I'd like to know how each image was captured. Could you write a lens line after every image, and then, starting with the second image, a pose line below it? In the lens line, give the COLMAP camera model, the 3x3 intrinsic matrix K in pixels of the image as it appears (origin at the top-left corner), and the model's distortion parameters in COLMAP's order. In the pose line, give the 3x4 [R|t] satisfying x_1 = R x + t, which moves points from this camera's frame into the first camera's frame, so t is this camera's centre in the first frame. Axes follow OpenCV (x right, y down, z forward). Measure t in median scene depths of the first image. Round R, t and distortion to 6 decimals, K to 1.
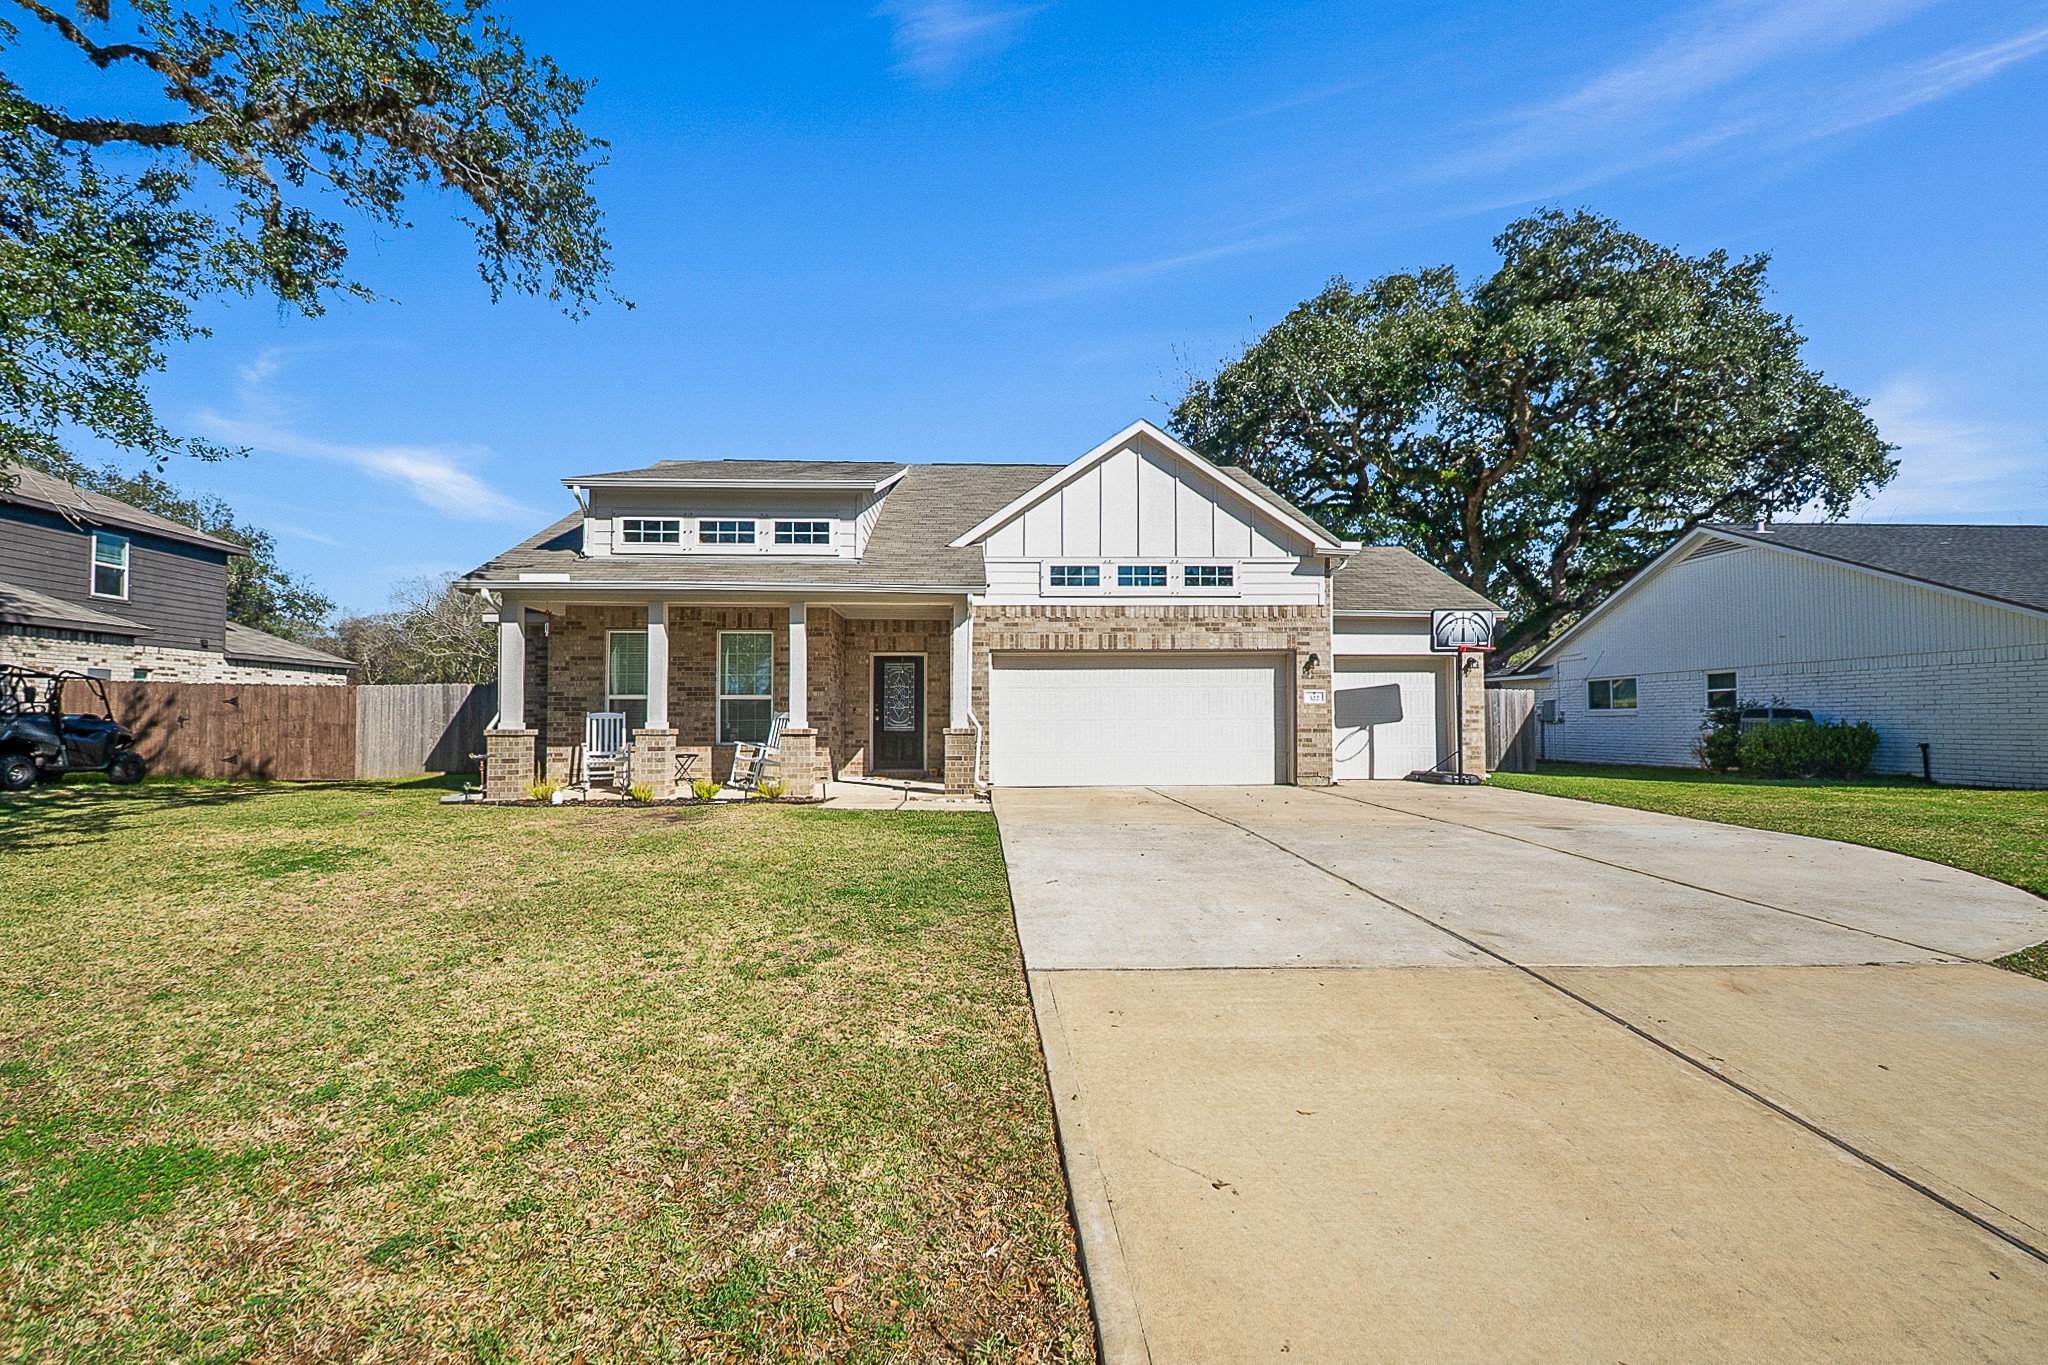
lens RADIAL K [[914.5, 0, 1024.0], [0, 914.5, 689.6], [0, 0, 1]] dist [0.020035, -0.000117]
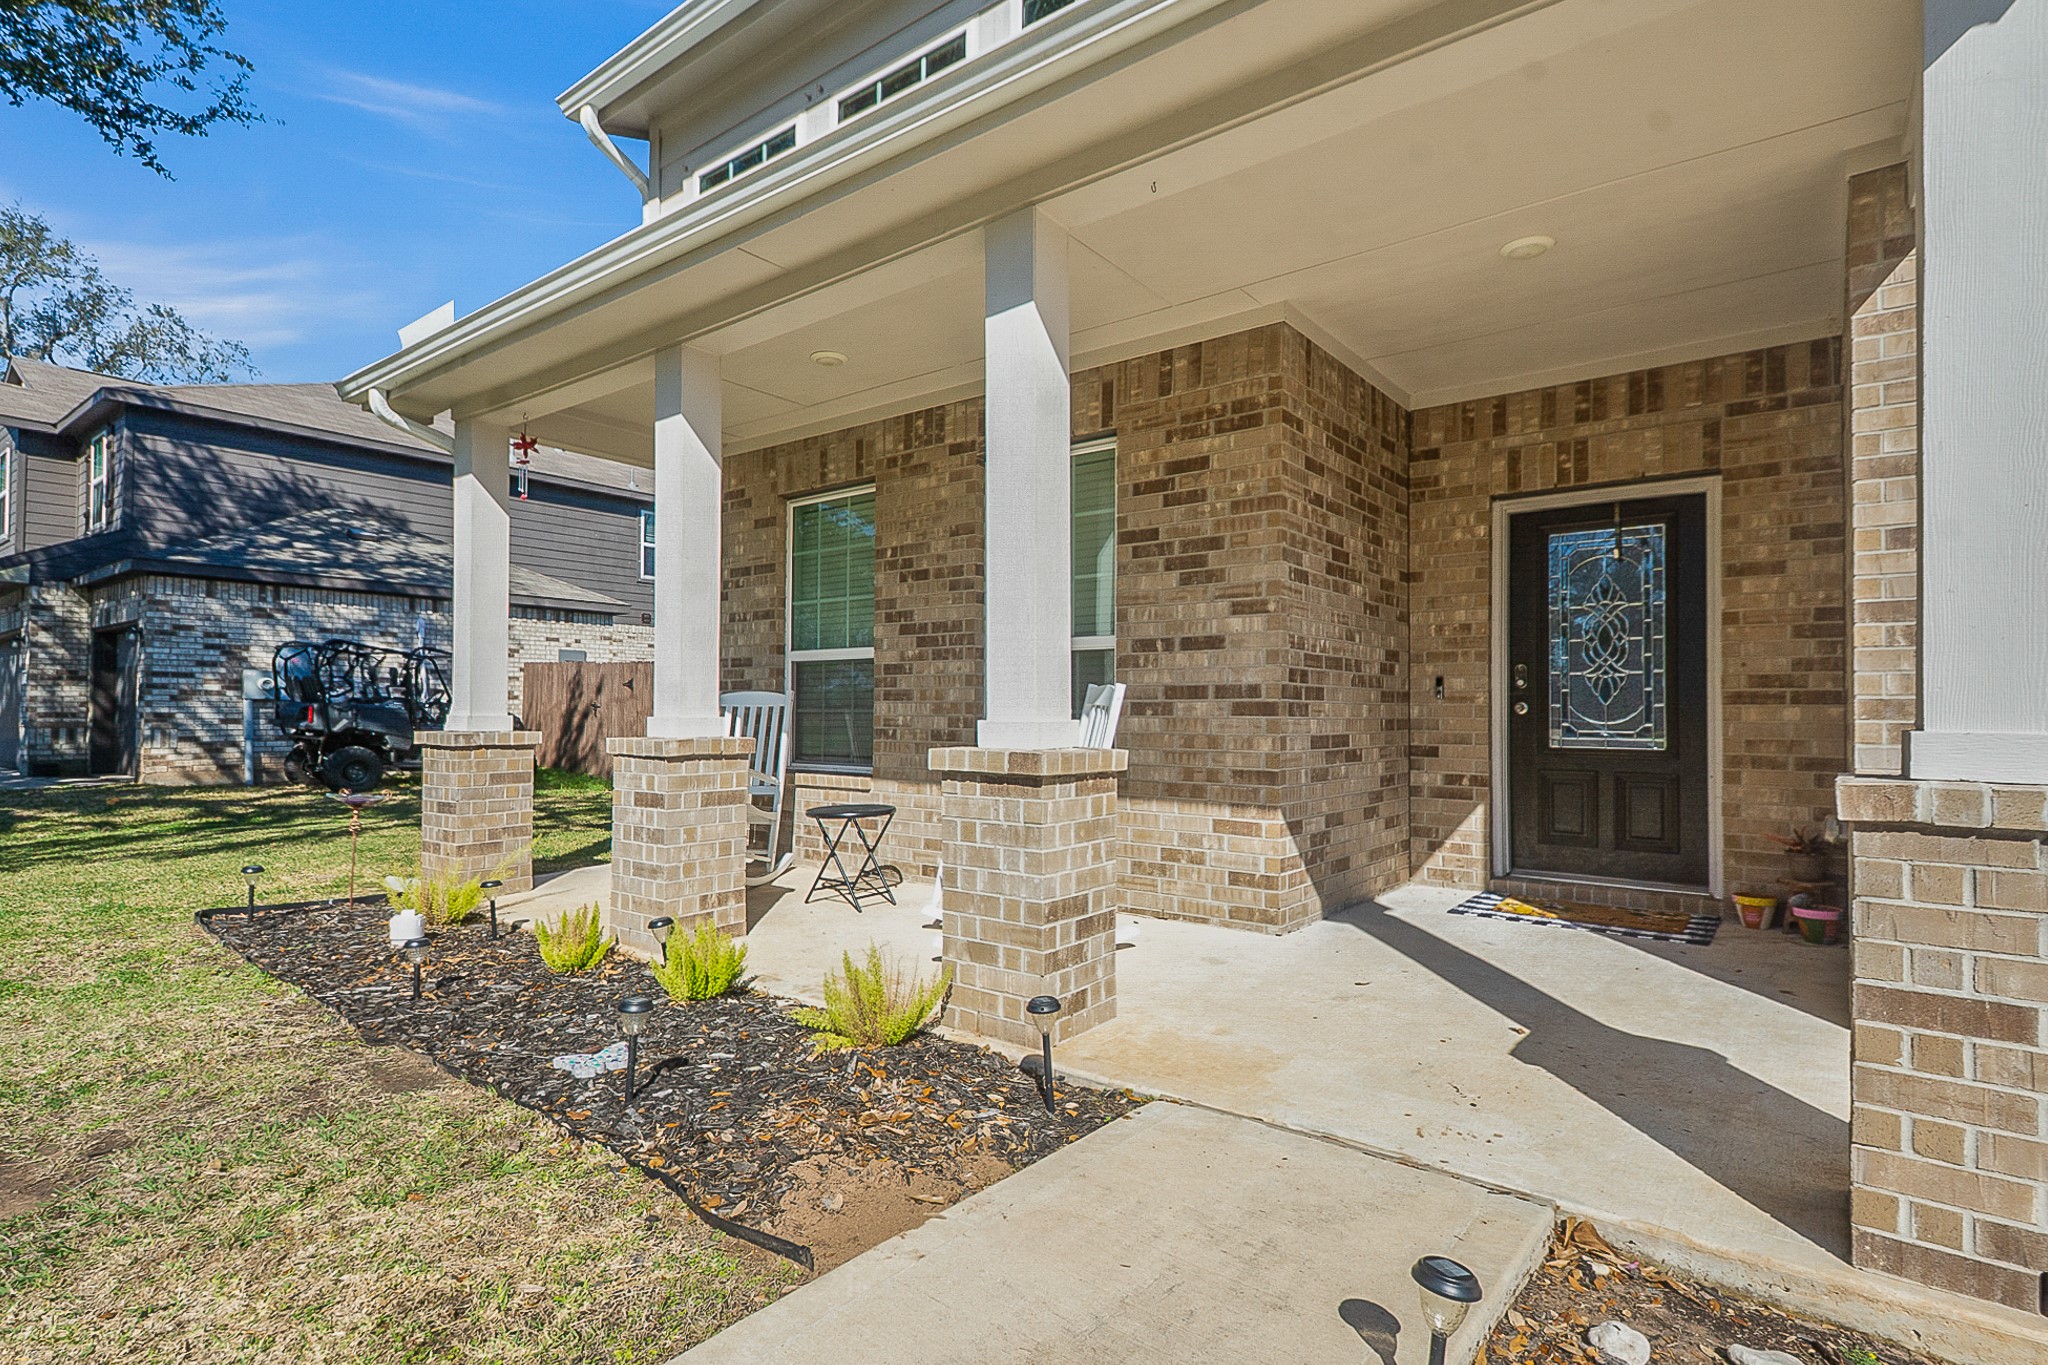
lens RADIAL K [[914.5, 0, 1024.0], [0, 914.5, 689.6], [0, 0, 1]] dist [0.020035, -0.000117]
pose [[0.724024, -0.011181, -0.689684, -0.065958], [0.018559, 0.999822, 0.003274, 0.020569], [0.689525, -0.015170, 0.724103, 0.652936]]
